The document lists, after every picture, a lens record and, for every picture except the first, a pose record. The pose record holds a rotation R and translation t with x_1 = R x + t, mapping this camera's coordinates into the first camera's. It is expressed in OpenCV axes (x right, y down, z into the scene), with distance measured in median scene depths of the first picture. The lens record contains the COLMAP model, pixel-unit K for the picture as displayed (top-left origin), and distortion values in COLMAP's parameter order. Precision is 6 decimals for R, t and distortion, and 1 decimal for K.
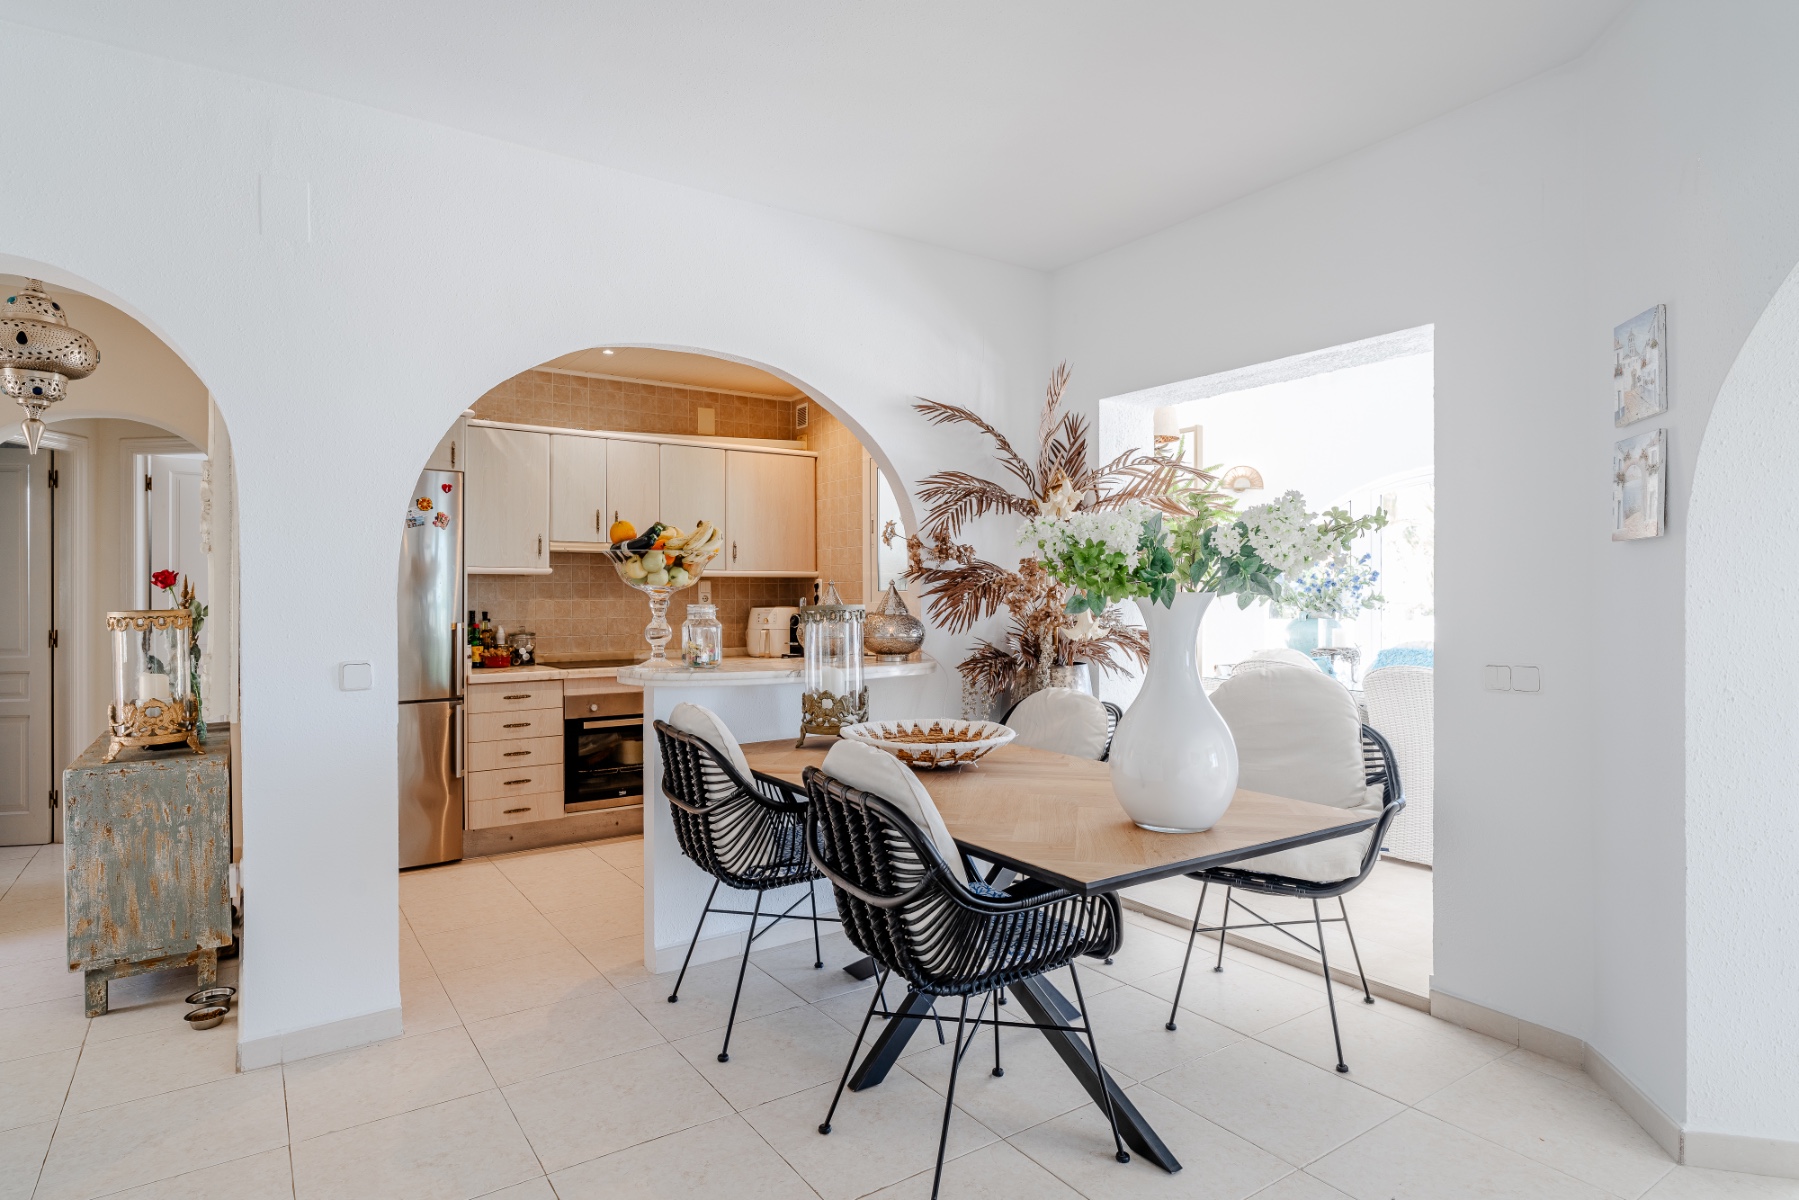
lens RADIAL K [[976.5, 0, 886.5], [0, 976.5, 597.1], [0, 0, 1]] dist [-0.001830, 0.002057]
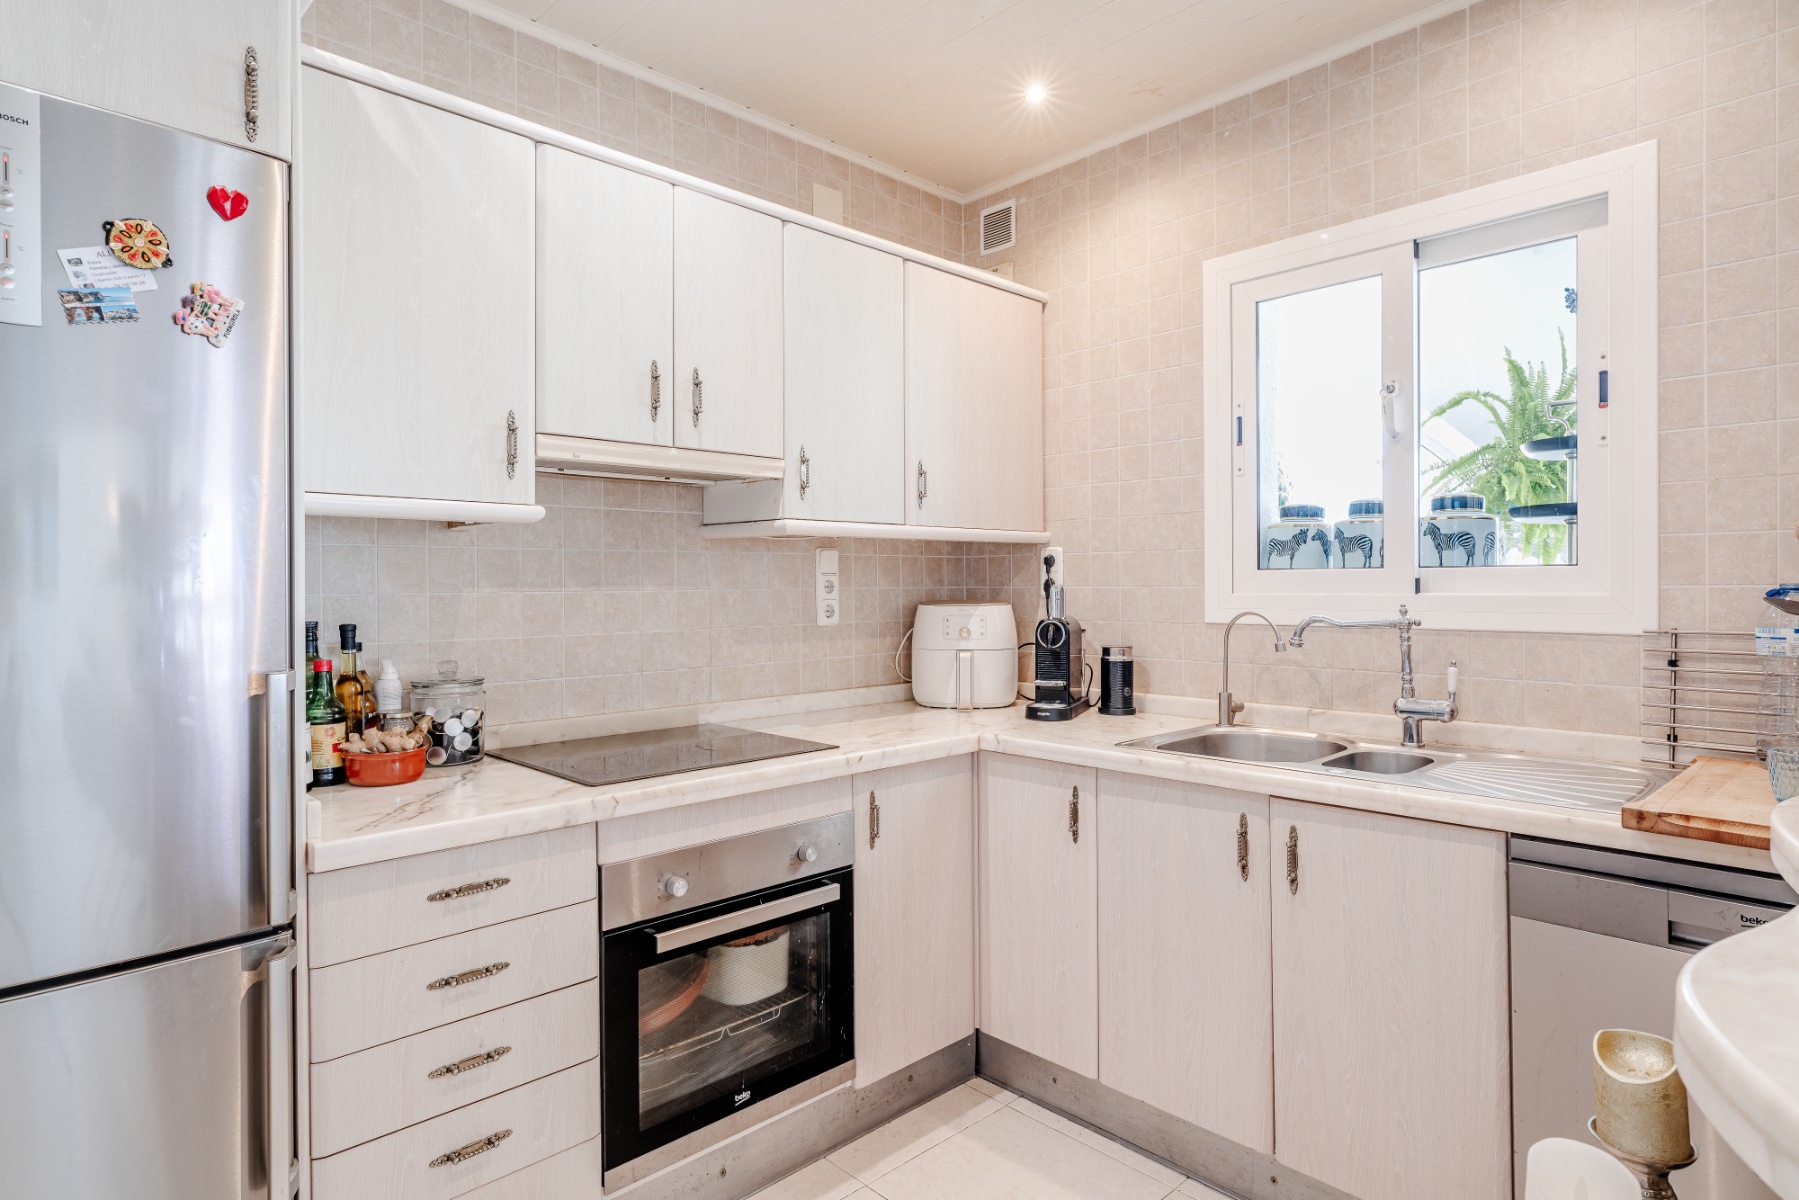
lens RADIAL K [[953.4, 0, 881.9], [0, 953.4, 591.2], [0, 0, 1]] dist [-0.011081, 0.003709]
pose [[0.984719, -0.003554, 0.174117, -0.277510], [0.001933, 0.999953, 0.009481, -0.000645], [-0.174142, -0.008999, 0.984679, 0.619257]]
